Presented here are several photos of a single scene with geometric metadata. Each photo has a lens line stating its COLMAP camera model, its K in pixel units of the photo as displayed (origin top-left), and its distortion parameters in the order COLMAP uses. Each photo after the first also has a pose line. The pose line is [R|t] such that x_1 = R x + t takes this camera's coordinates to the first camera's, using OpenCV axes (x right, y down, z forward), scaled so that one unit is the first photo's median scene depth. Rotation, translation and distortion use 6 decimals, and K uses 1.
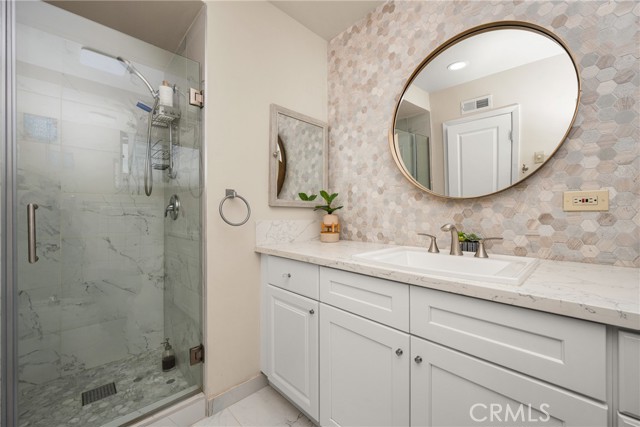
lens RADIAL K [[250.5, 0, 319.5], [0, 250.5, 213.3], [0, 0, 1]] dist [0.000839, 0.000406]
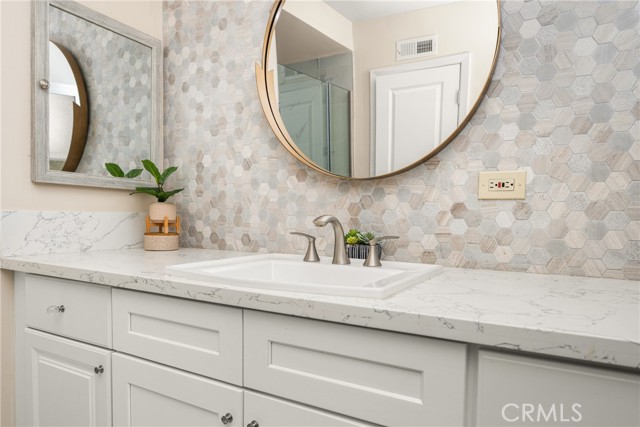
lens RADIAL K [[407.2, 0, 324.3], [0, 407.2, 235.4], [0, 0, 1]] dist [0.002479, -0.000232]
pose [[0.962729, 0.004573, 0.270430, 0.207273], [-0.017631, 0.998791, 0.045879, 0.041926], [-0.269893, -0.048937, 0.961646, -0.000902]]
